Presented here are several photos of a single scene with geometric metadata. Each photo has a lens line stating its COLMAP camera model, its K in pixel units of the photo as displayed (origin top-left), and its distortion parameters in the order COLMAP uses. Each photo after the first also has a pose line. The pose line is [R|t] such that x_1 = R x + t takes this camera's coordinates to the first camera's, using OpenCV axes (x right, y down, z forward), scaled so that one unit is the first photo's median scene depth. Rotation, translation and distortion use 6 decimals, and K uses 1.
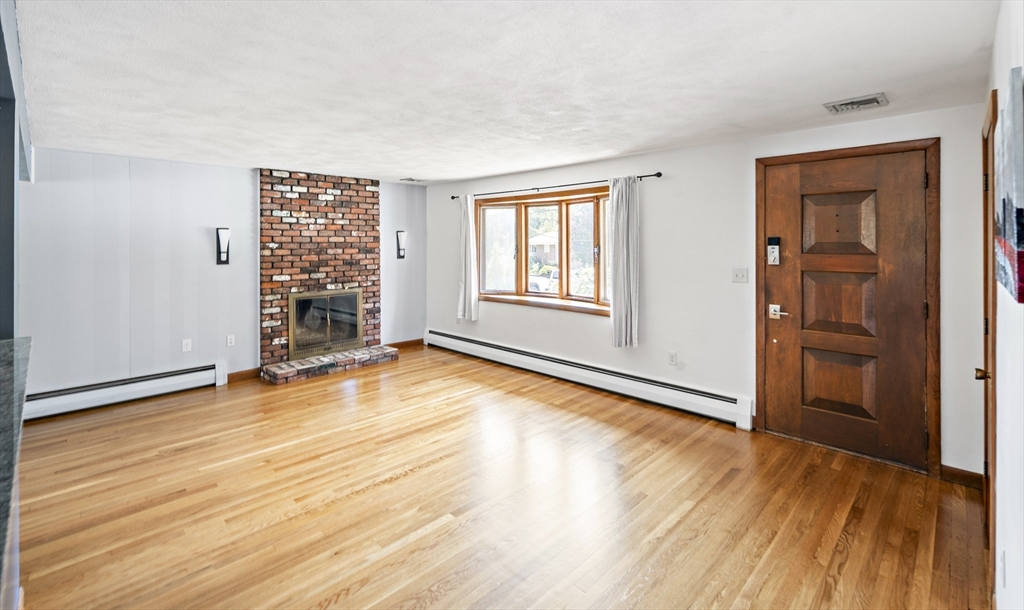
lens RADIAL K [[455.4, 0, 509.8], [0, 455.4, 245.0], [0, 0, 1]] dist [0.000547, 0.000220]
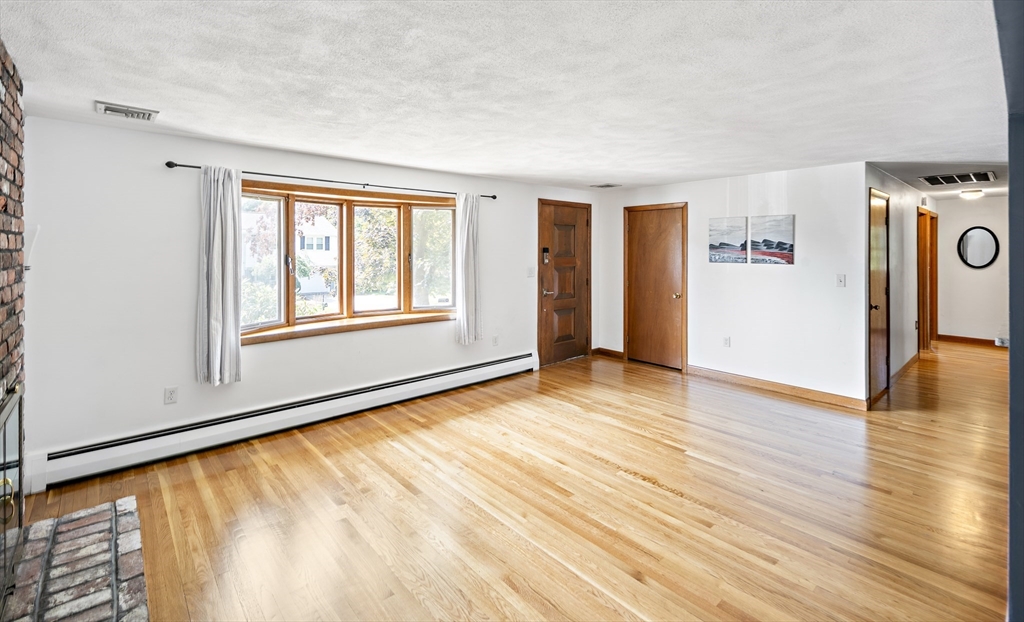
lens RADIAL K [[453.5, 0, 508.8], [0, 453.5, 249.5], [0, 0, 1]] dist [-0.001781, -0.000240]
pose [[0.079132, 0.000421, 0.996864, -1.100102], [0.003930, 0.999992, -0.000734, -0.009181], [-0.996856, 0.003975, 0.079130, 1.026375]]
